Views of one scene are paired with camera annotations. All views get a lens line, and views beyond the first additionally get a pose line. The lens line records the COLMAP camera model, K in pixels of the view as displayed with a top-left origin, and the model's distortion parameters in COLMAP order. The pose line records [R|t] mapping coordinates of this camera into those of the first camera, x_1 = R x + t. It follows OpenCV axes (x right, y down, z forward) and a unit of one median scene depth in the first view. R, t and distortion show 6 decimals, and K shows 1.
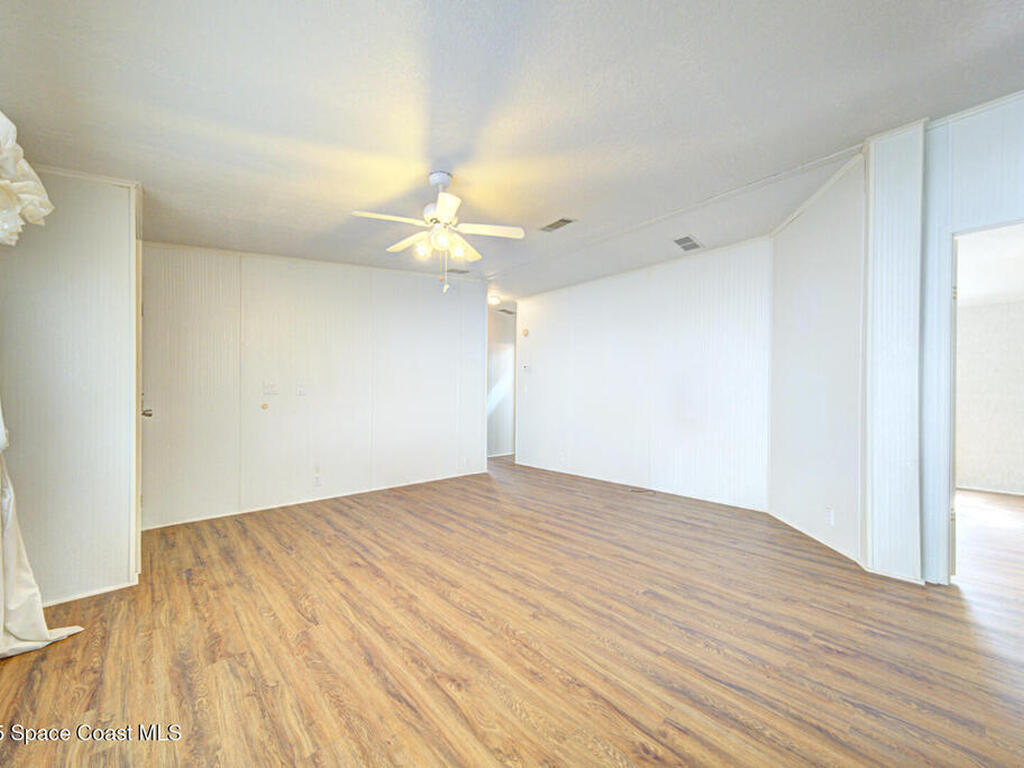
lens RADIAL K [[398.4, 0, 513.7], [0, 398.4, 389.8], [0, 0, 1]] dist [0.022657, -0.001822]
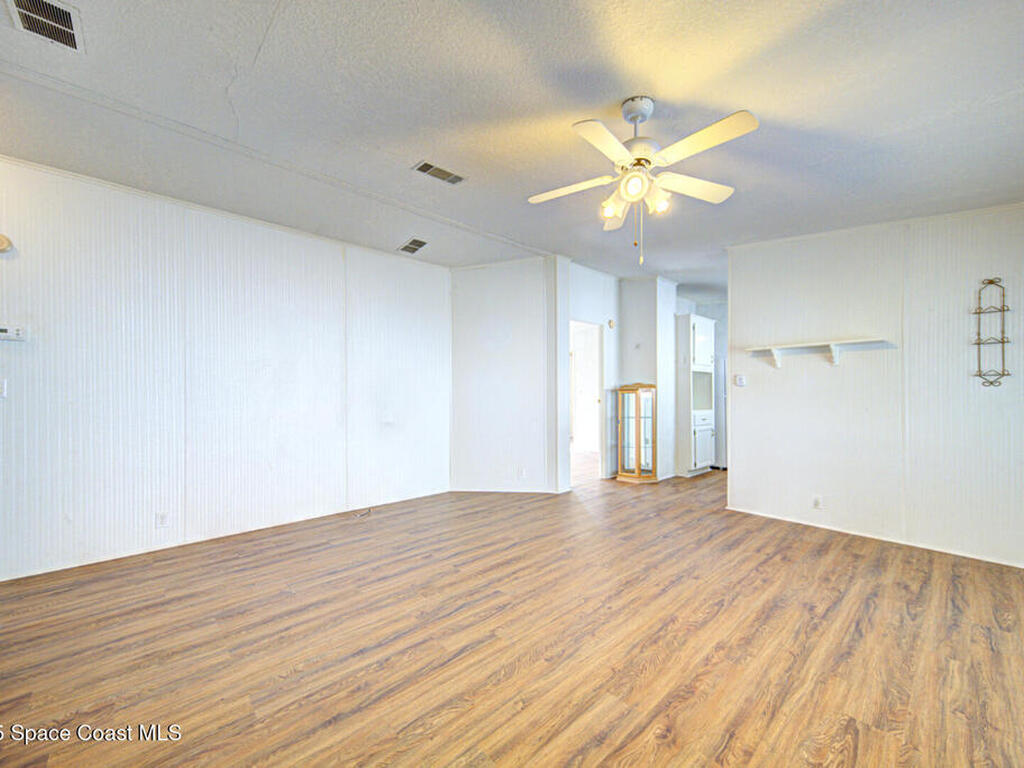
lens RADIAL K [[403.5, 0, 506.2], [0, 403.5, 391.6], [0, 0, 1]] dist [0.018363, -0.003646]
pose [[0.010484, 0.003806, 0.999938, -0.994452], [-0.004618, 0.999982, -0.003758, 0.003423], [-0.999934, -0.004578, 0.010501, 1.306514]]
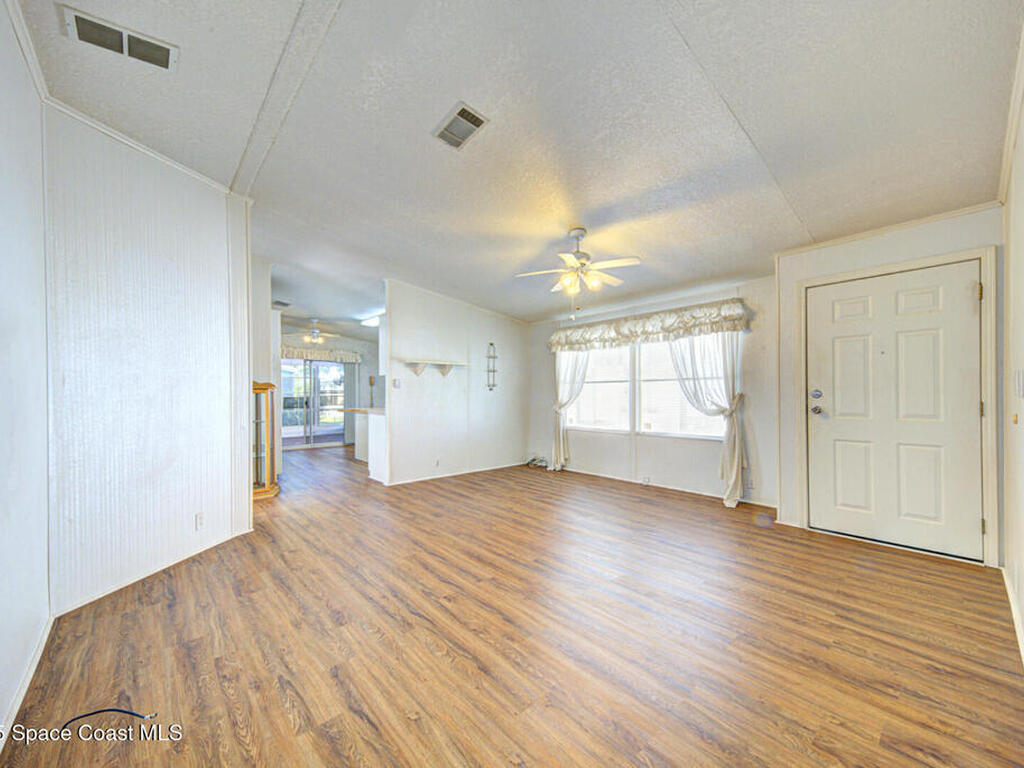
lens RADIAL K [[398.4, 0, 509.9], [0, 398.4, 394.8], [0, 0, 1]] dist [0.022657, -0.001822]
pose [[-0.999906, 0.000331, 0.013725, 0.027197], [0.000241, 0.999978, -0.006580, 0.018826], [-0.013727, -0.006576, -0.999884, 2.463046]]
